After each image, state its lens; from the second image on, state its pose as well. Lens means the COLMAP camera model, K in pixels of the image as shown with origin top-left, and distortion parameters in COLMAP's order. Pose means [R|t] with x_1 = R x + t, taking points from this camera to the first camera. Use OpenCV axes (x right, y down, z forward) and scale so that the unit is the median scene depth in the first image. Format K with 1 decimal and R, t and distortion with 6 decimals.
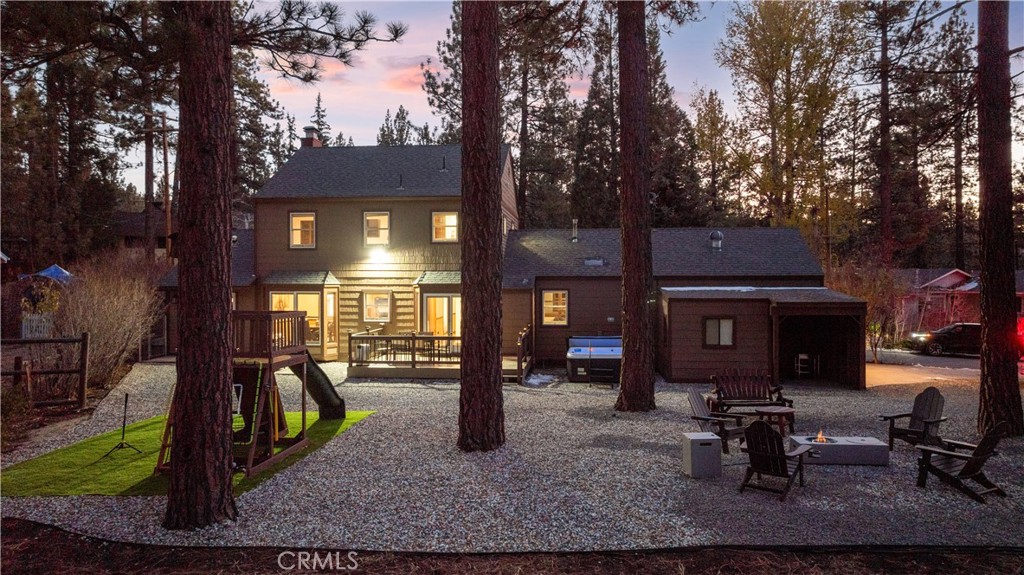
lens RADIAL K [[723.0, 0, 512.0], [0, 723.0, 287.5], [0, 0, 1]] dist [-0.050725, 0.061845]
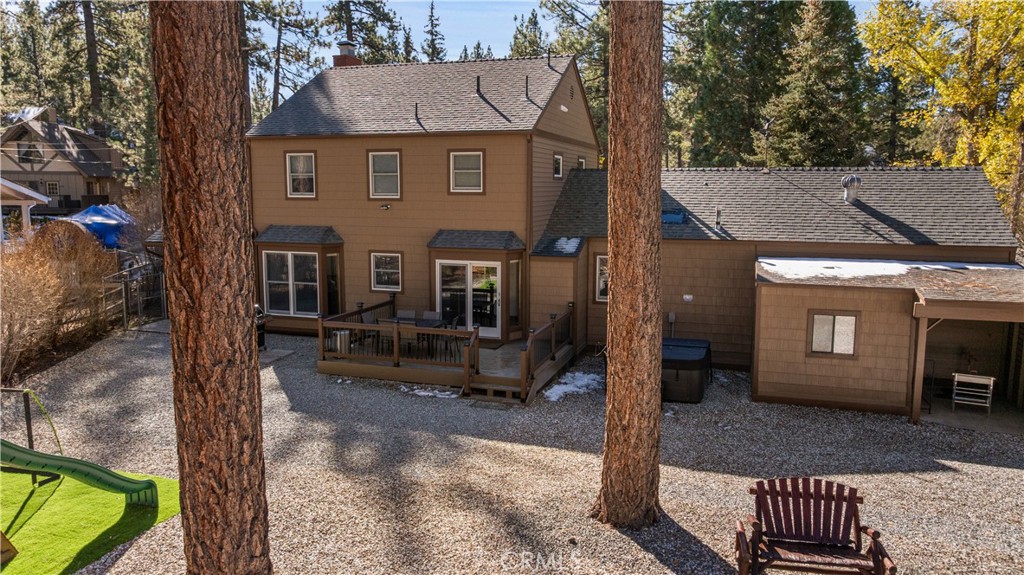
lens RADIAL K [[723.0, 0, 512.0], [0, 723.0, 287.5], [0, 0, 1]] dist [-0.050725, 0.061845]
pose [[0.975720, 0.033605, -0.216430, 0.125606], [-0.006585, 0.992214, 0.124371, -0.058766], [0.218924, -0.119926, 0.968344, 0.259844]]
